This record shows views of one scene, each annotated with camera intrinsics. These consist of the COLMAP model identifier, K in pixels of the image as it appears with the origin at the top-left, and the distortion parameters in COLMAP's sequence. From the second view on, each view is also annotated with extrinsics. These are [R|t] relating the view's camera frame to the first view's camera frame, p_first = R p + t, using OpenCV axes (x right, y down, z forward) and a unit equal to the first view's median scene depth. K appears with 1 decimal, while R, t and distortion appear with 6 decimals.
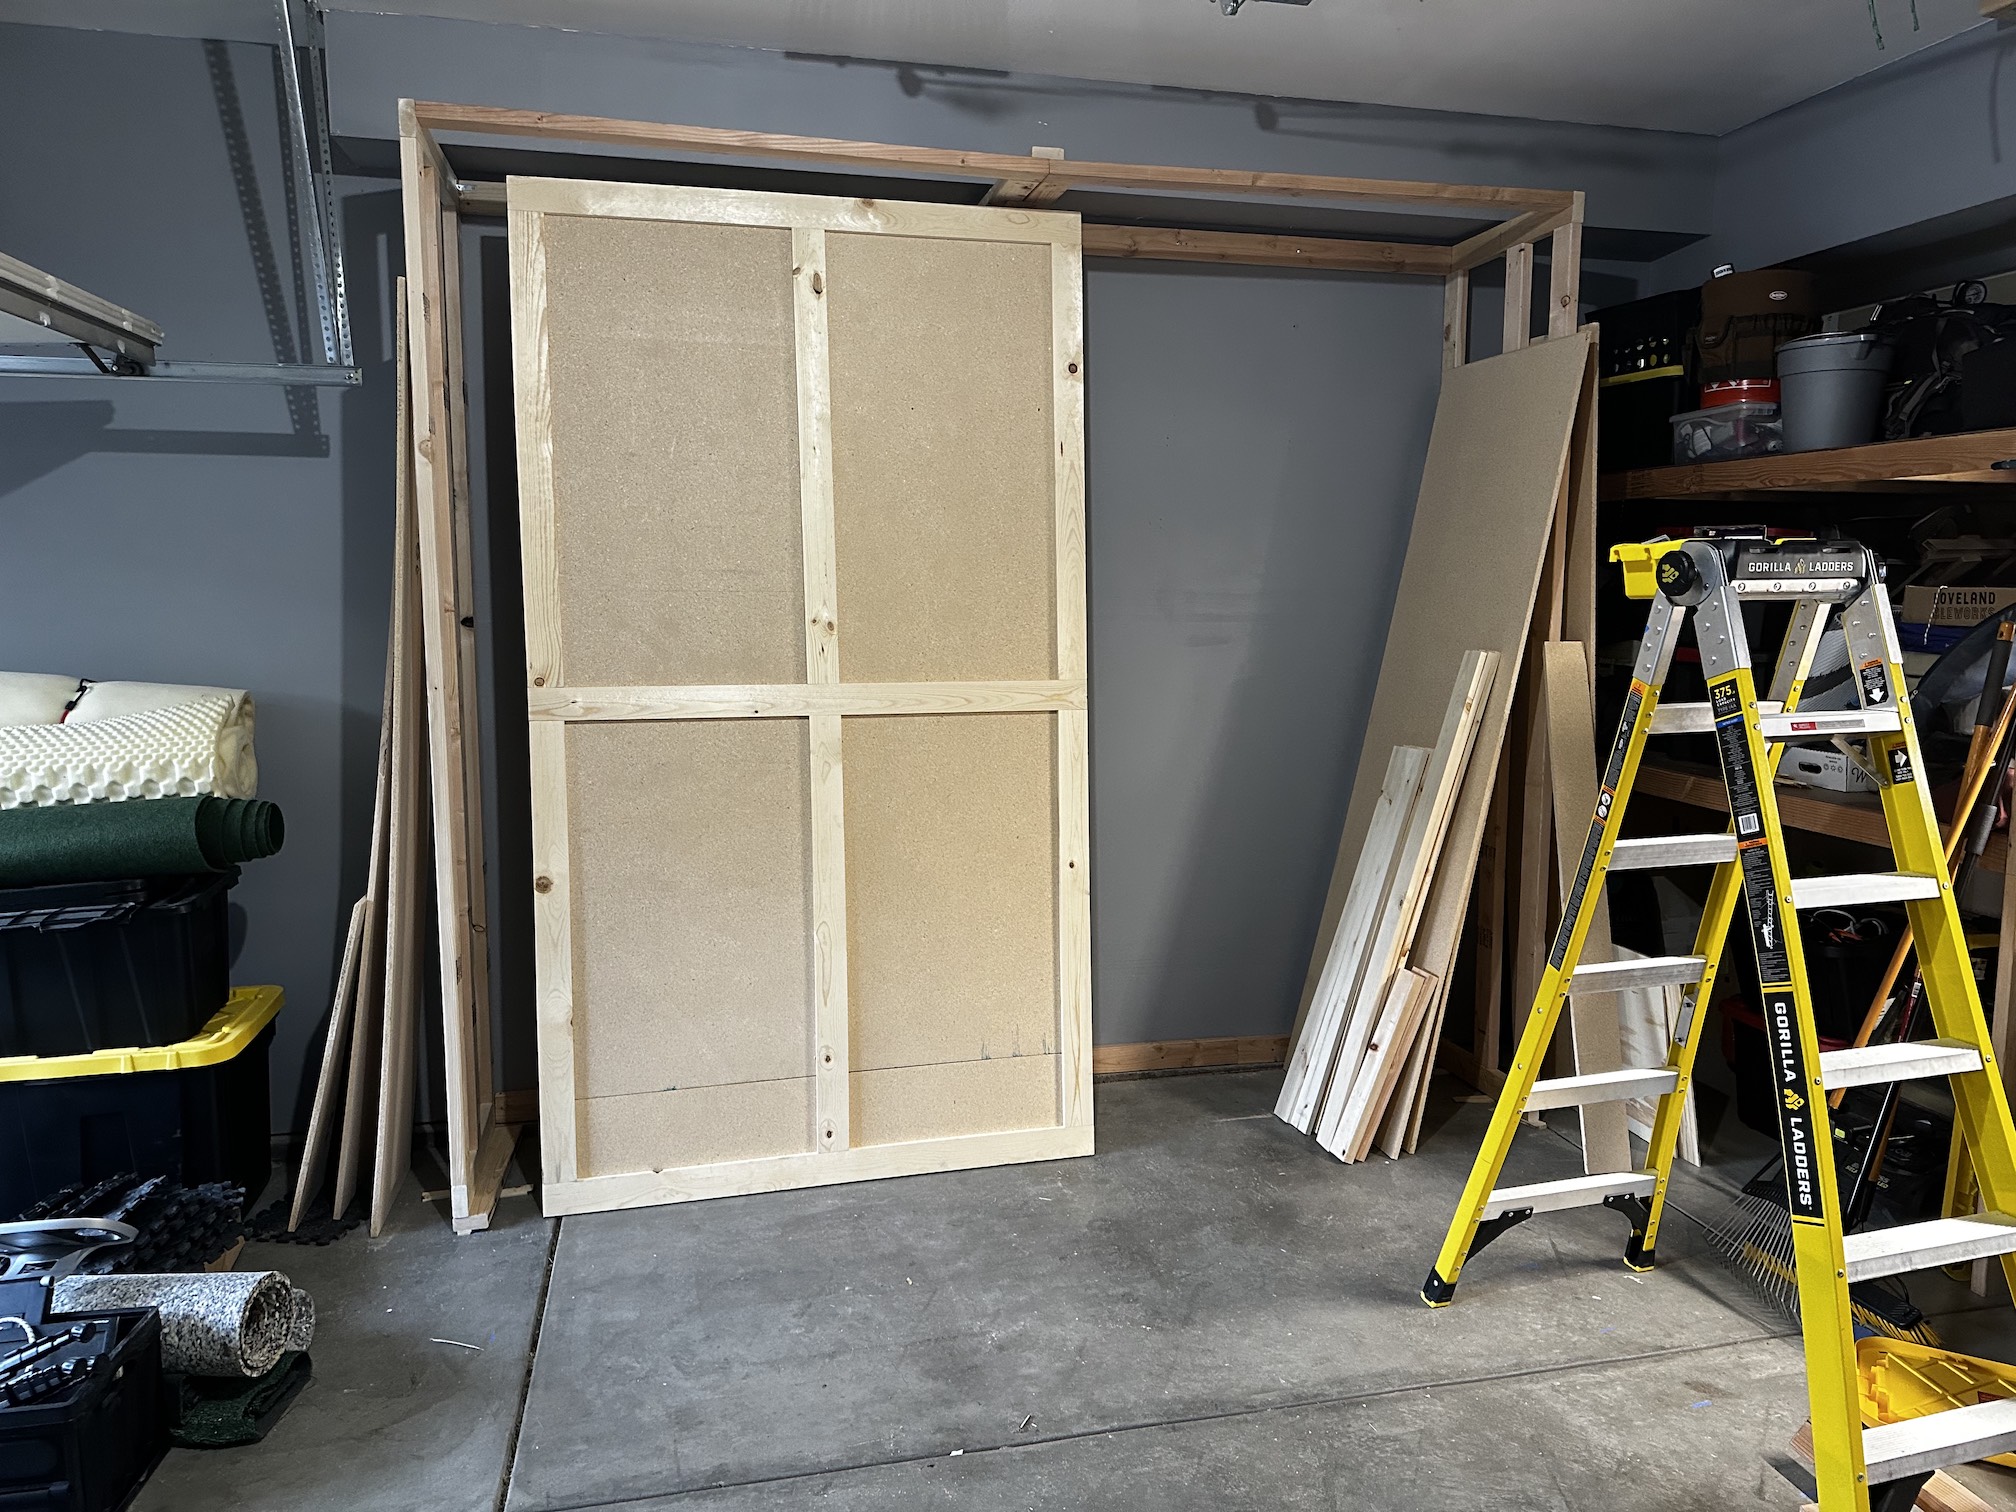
lens RADIAL K [[1422.0, 0, 1010.3], [0, 1422.0, 743.5], [0, 0, 1]] dist [-0.001709, 0.001271]
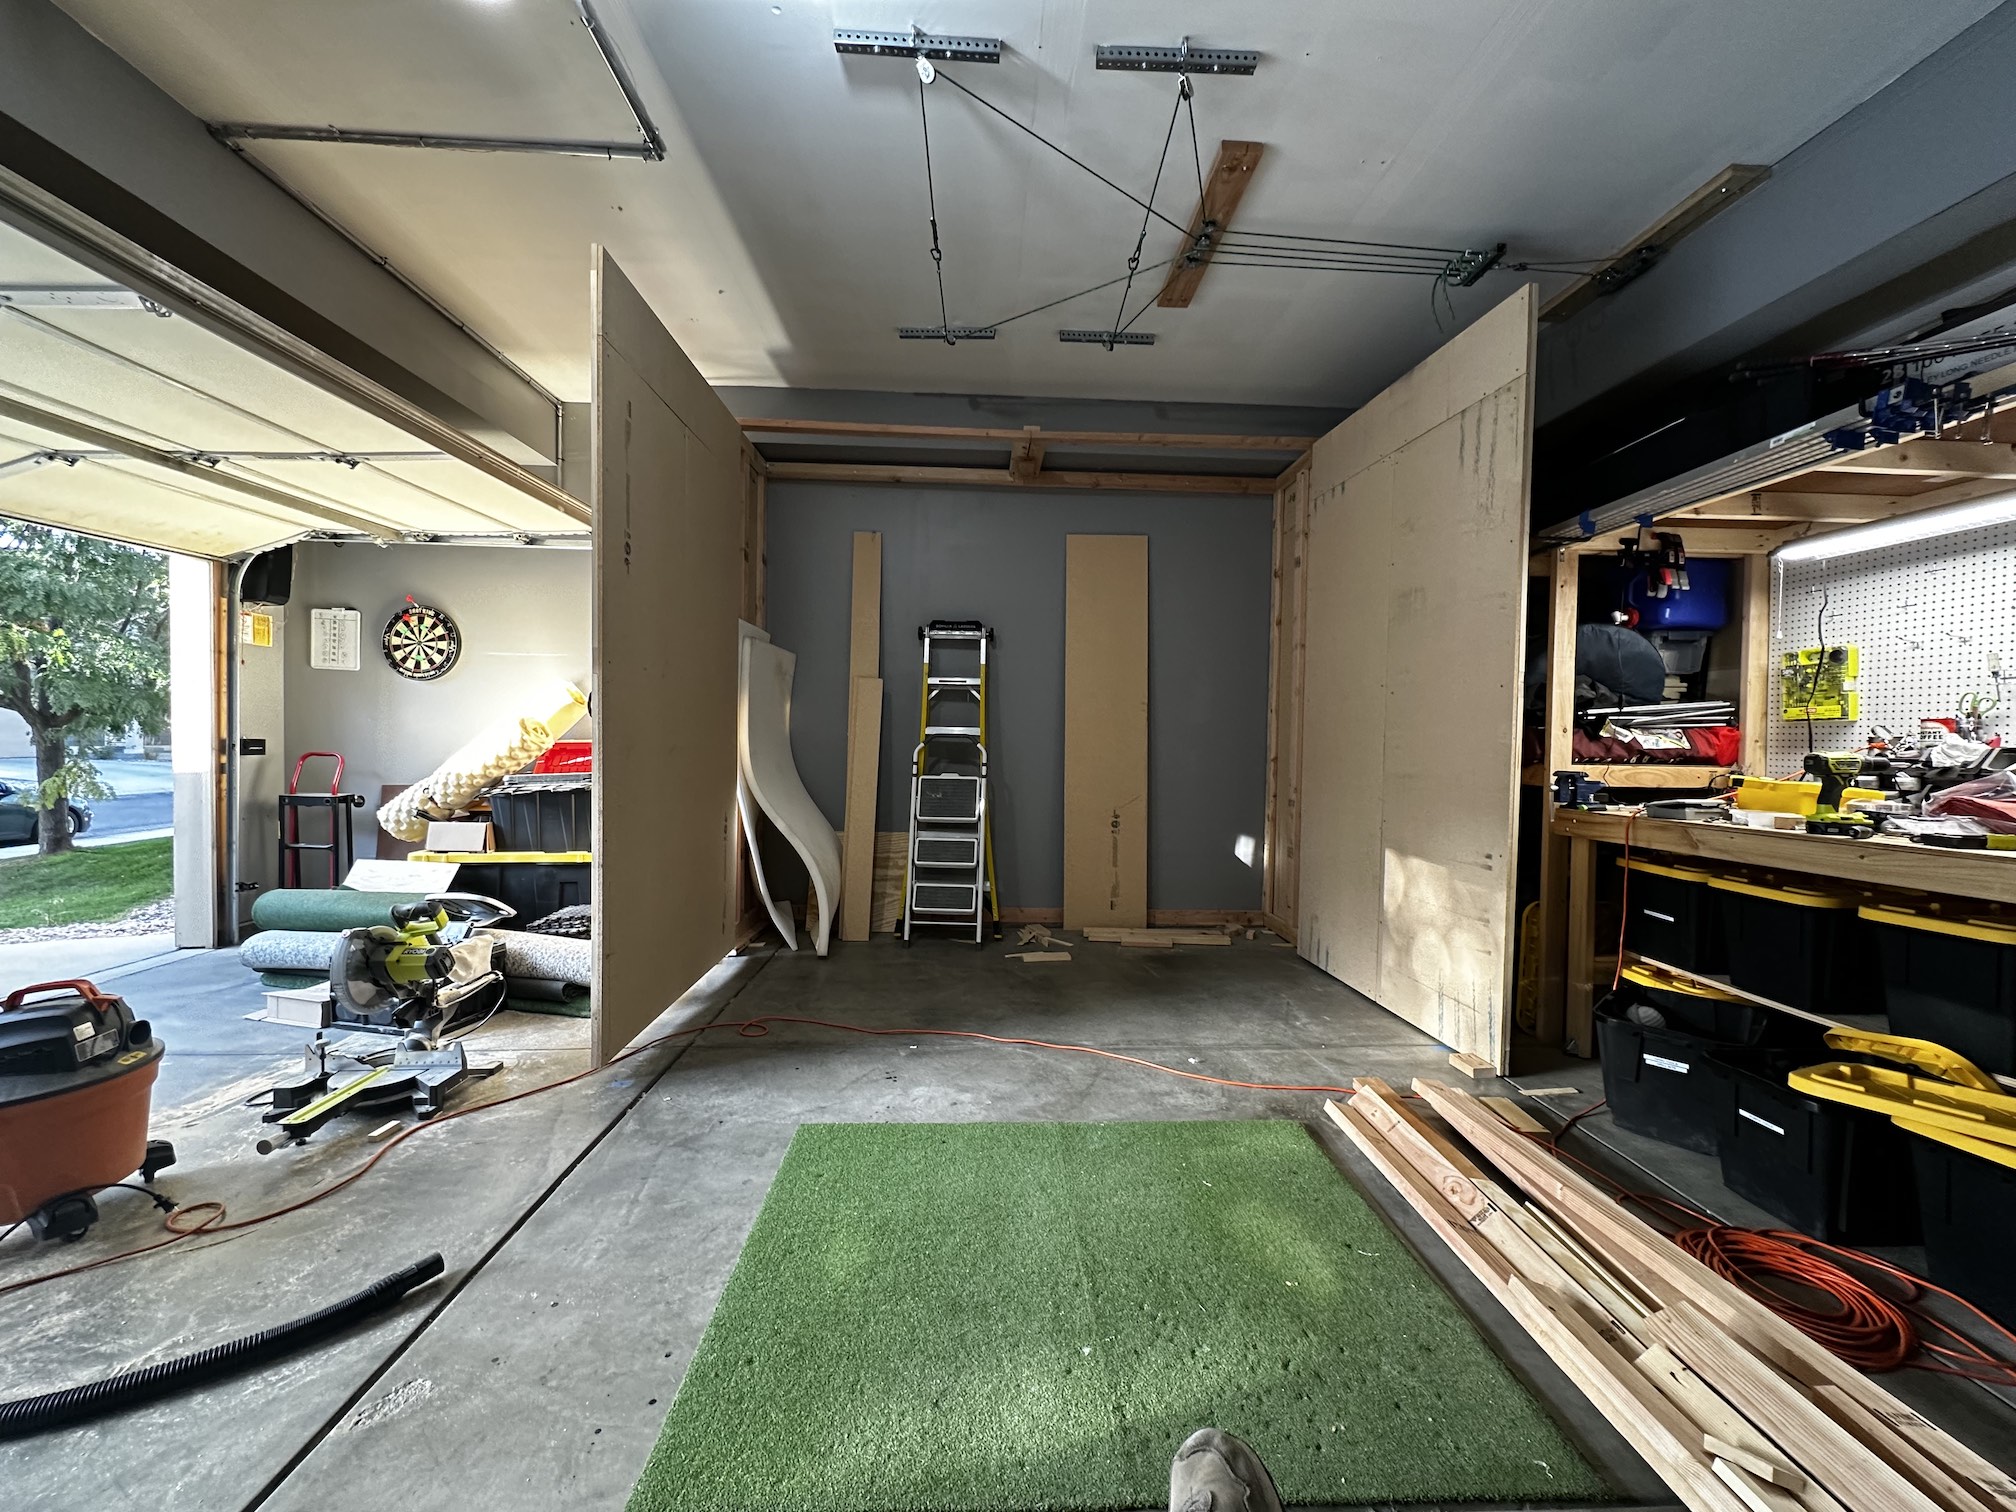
lens RADIAL K [[799.6, 0, 1005.3], [0, 799.6, 754.5], [0, 0, 1]] dist [-0.001992, 0.000124]
pose [[0.980983, 0.018138, -0.193243, 0.203102], [-0.036284, 0.995209, -0.090785, 0.136137], [0.190671, 0.096070, 0.976942, -0.060234]]
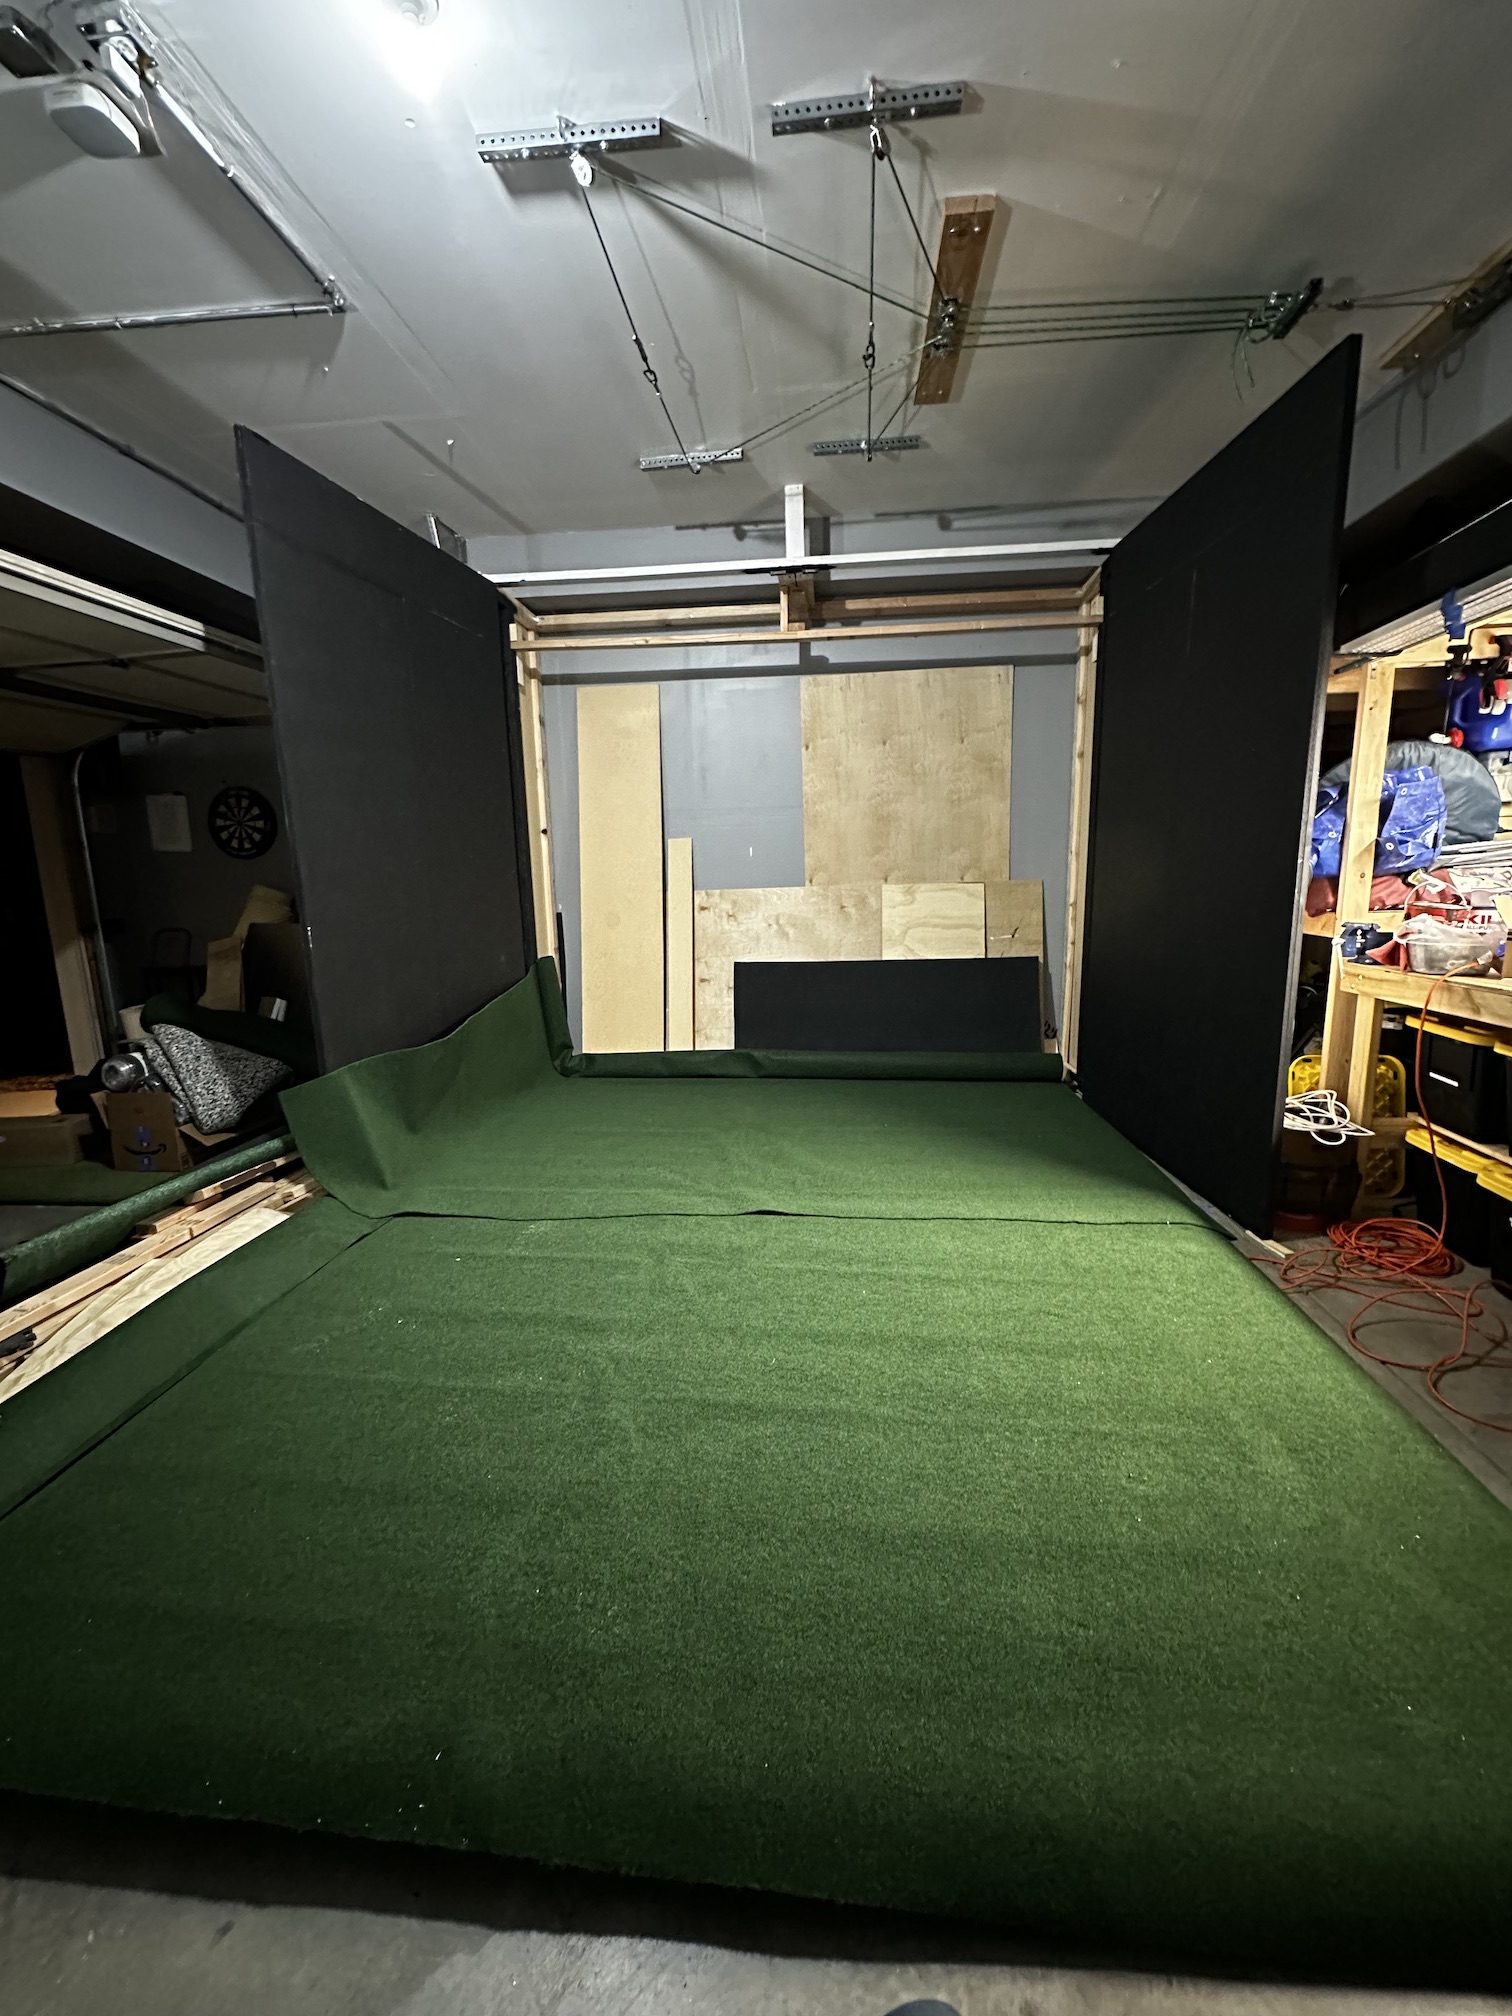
lens RADIAL K [[797.2, 0, 756.0], [0, 797.2, 1008.0], [0, 0, 1]] dist [-0.001756, -0.000083]
pose [[0.947372, 0.029595, -0.318765, 0.308612], [-0.009527, 0.997883, 0.064332, 0.098603], [0.319994, -0.057909, 0.945648, -0.034797]]
